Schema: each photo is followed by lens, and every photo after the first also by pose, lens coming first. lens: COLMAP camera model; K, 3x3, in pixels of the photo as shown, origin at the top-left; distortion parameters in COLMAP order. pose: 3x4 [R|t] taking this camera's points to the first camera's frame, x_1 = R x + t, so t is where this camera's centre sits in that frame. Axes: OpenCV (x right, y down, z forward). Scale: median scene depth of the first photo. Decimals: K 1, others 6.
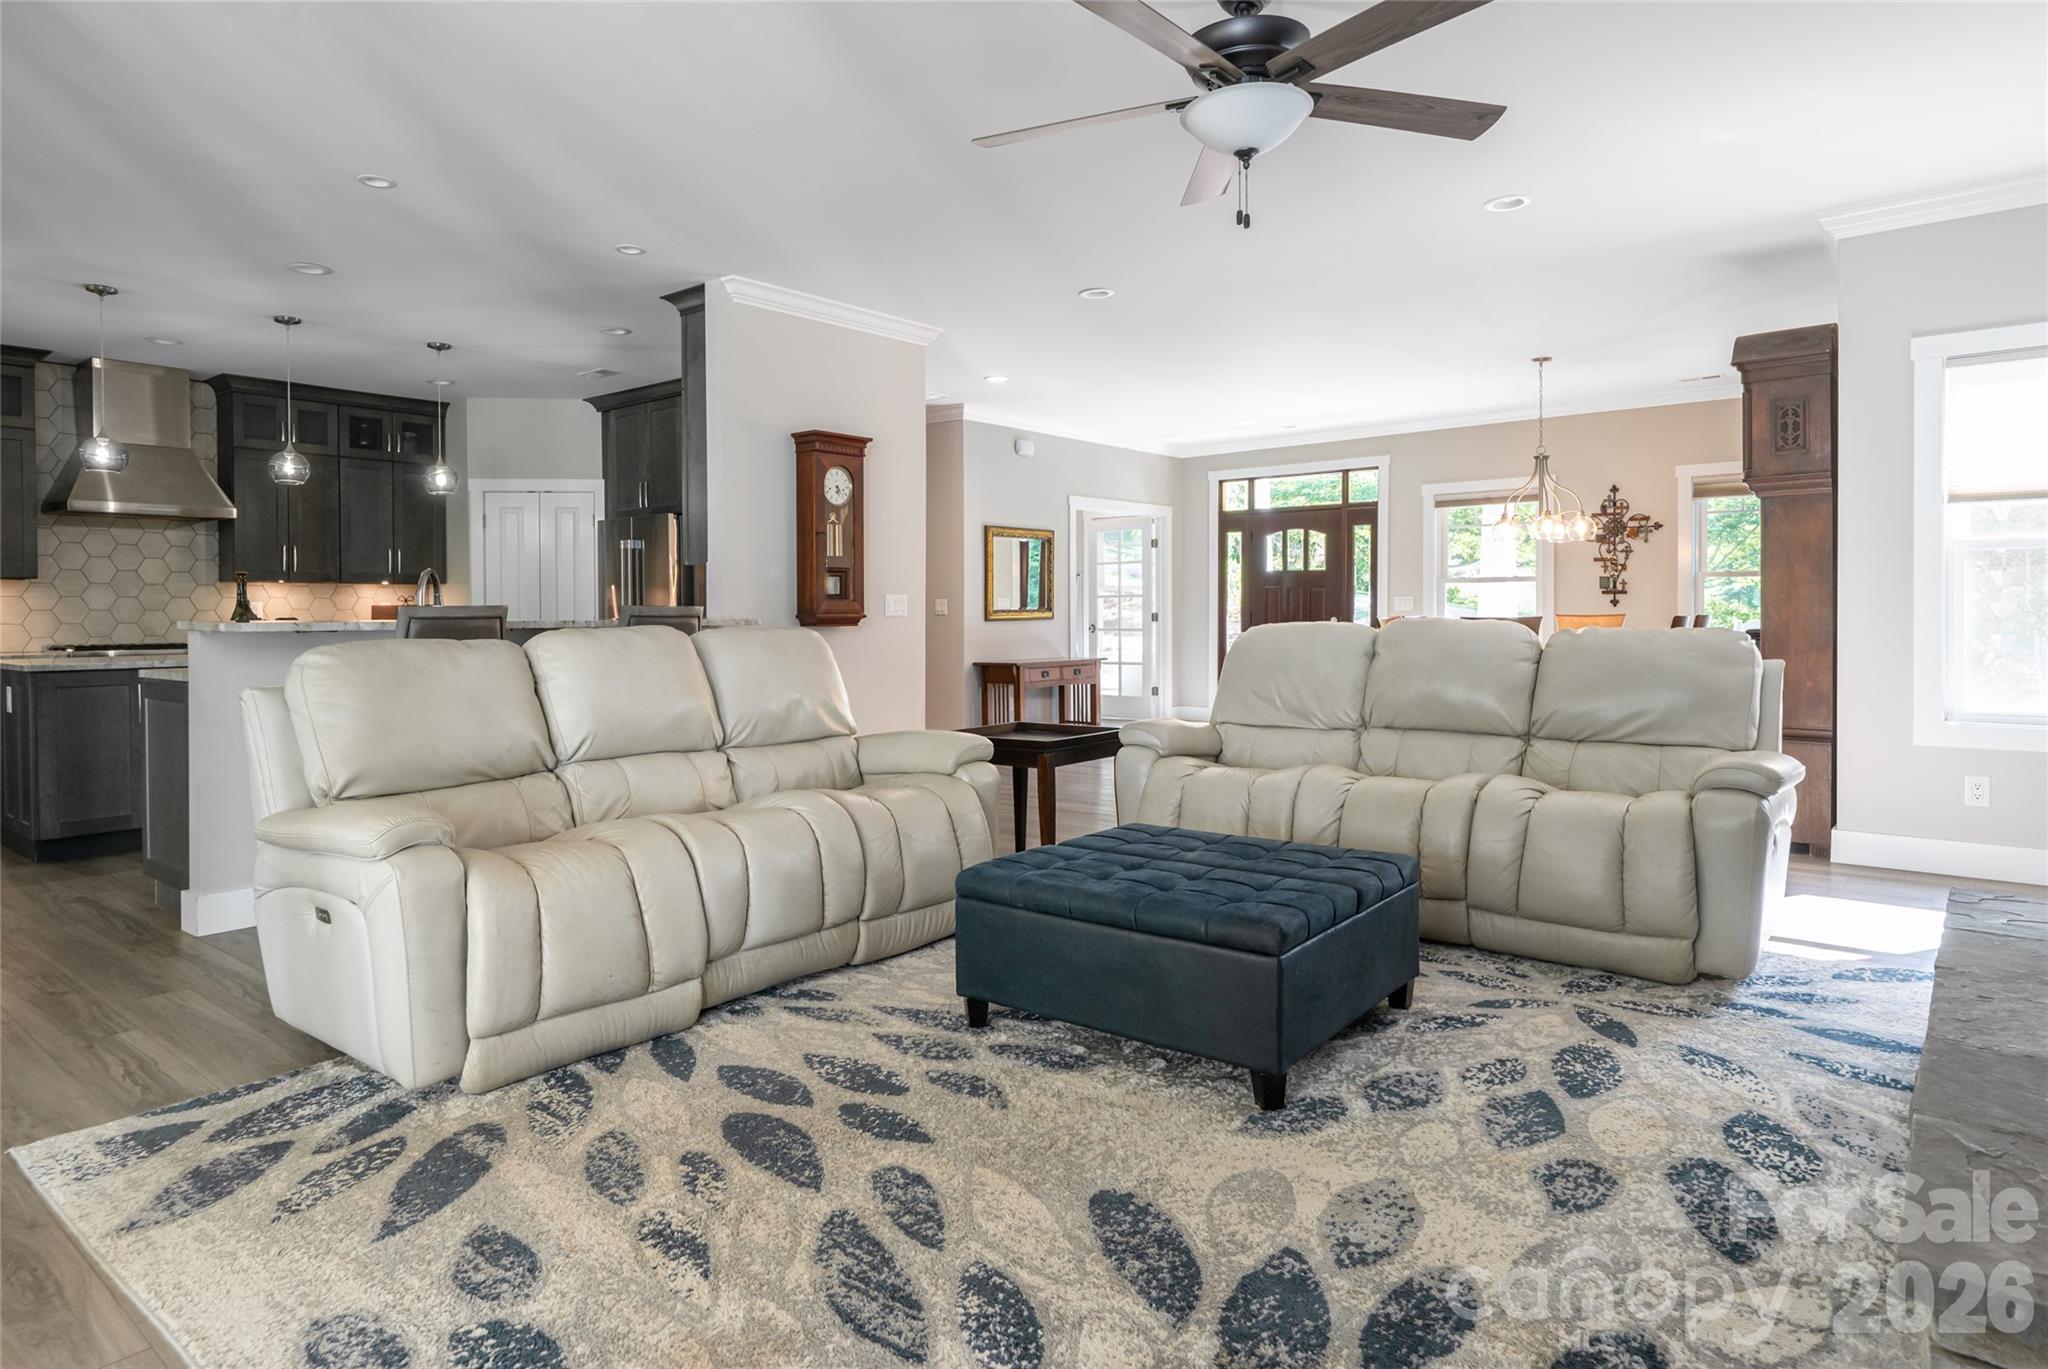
lens RADIAL K [[1173.7, 0, 977.2], [0, 1173.7, 626.3], [0, 0, 1]] dist [0.003870, 0.000797]
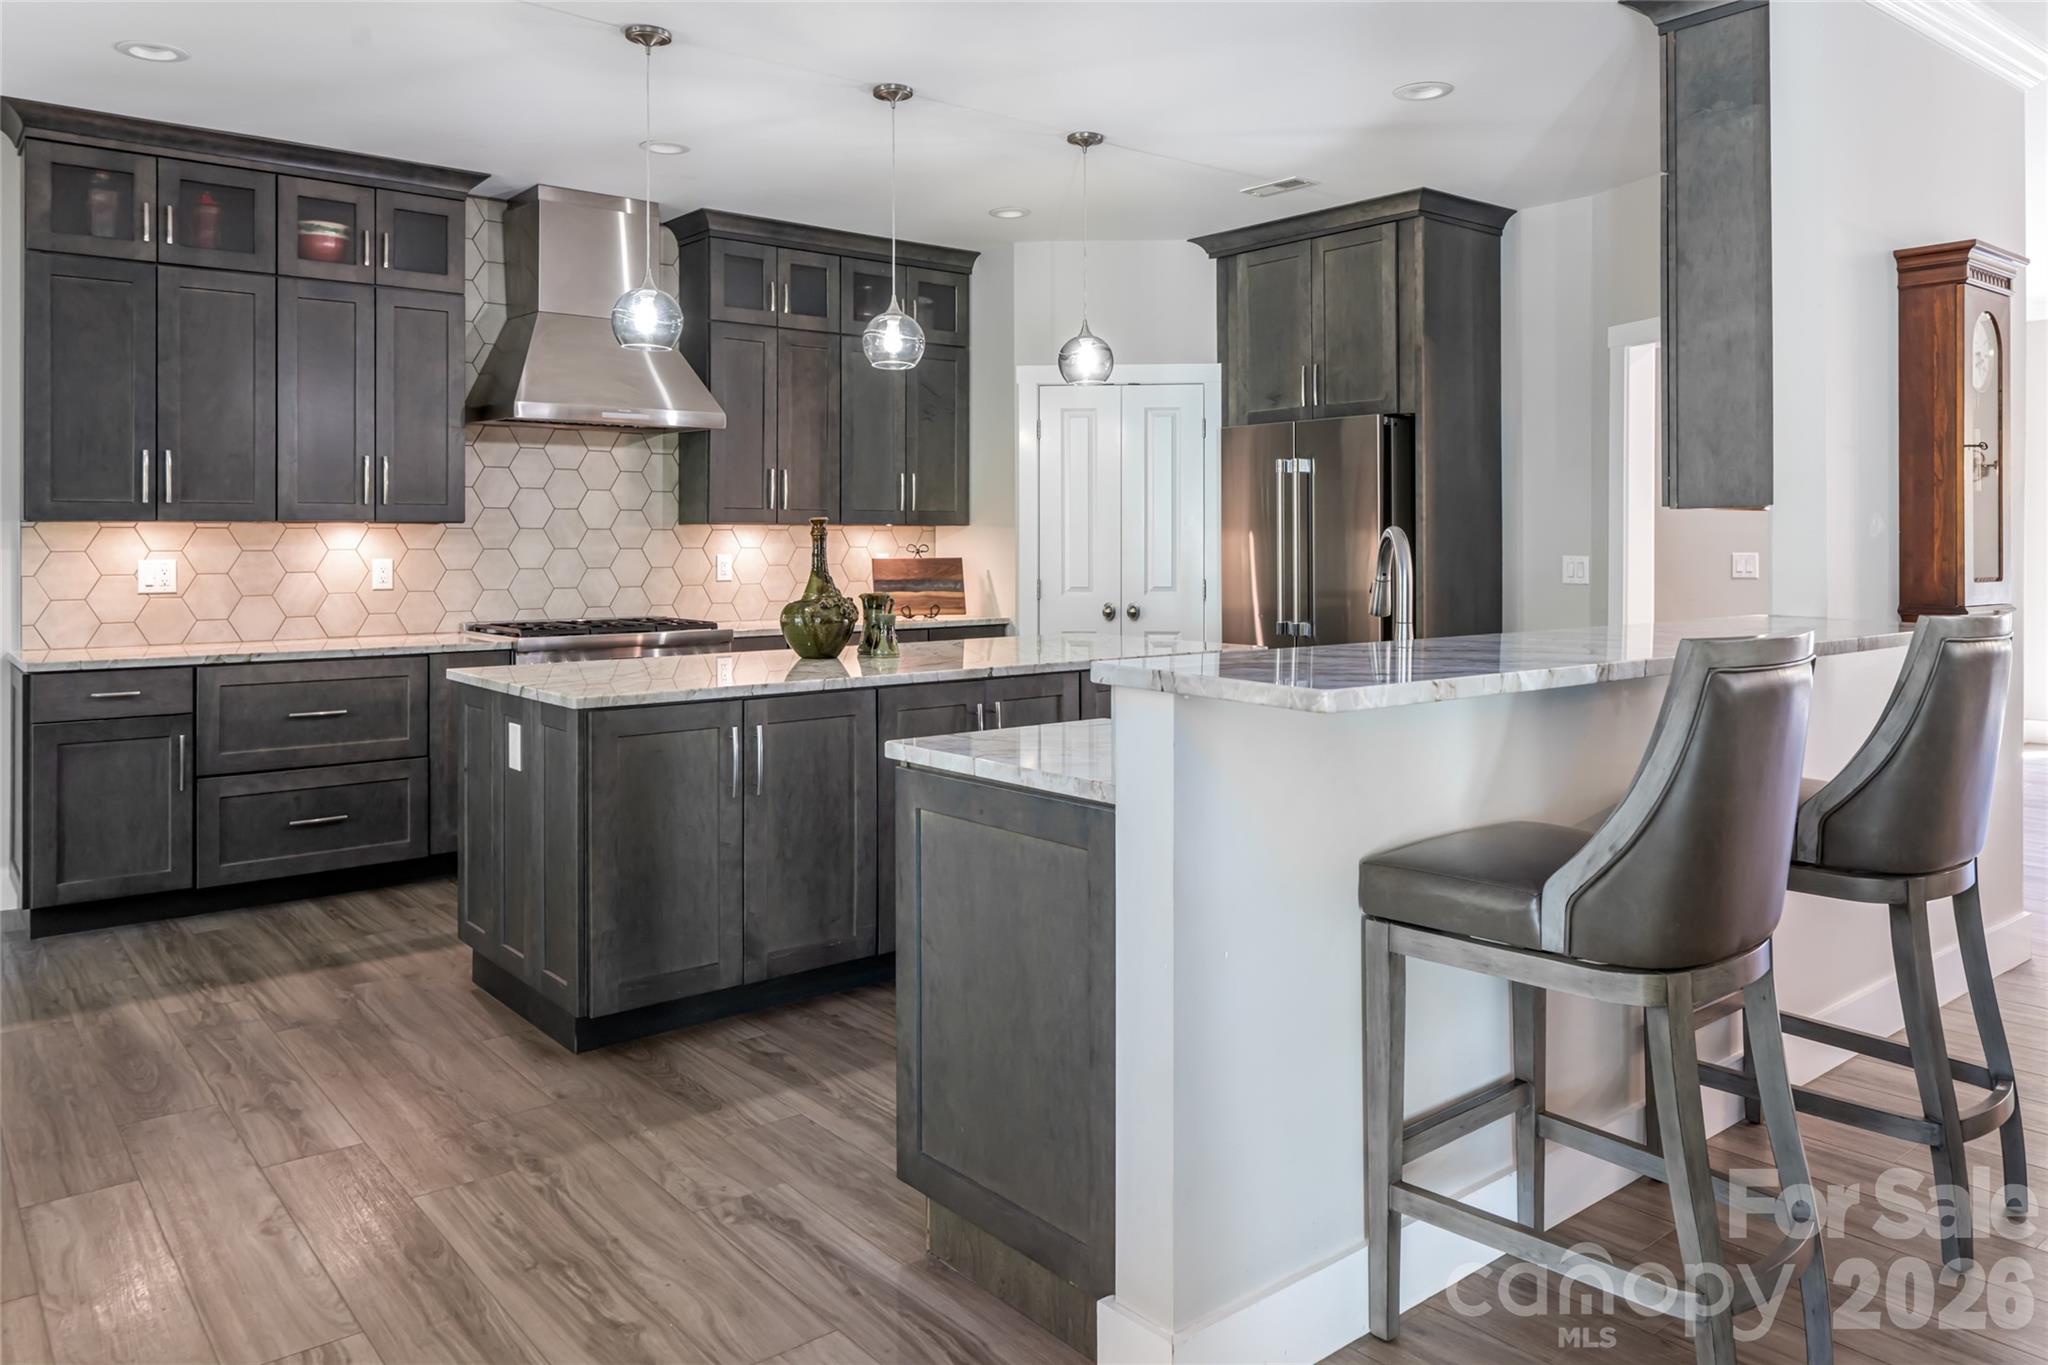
lens RADIAL K [[1454.4, 0, 1059.4], [0, 1454.4, 529.0], [0, 0, 1]] dist [-0.005396, 0.001132]
pose [[0.984227, 0.005345, -0.176830, -0.263936], [-0.009161, 0.999742, -0.020773, -0.018506], [0.176674, 0.022065, 0.984022, 0.211717]]
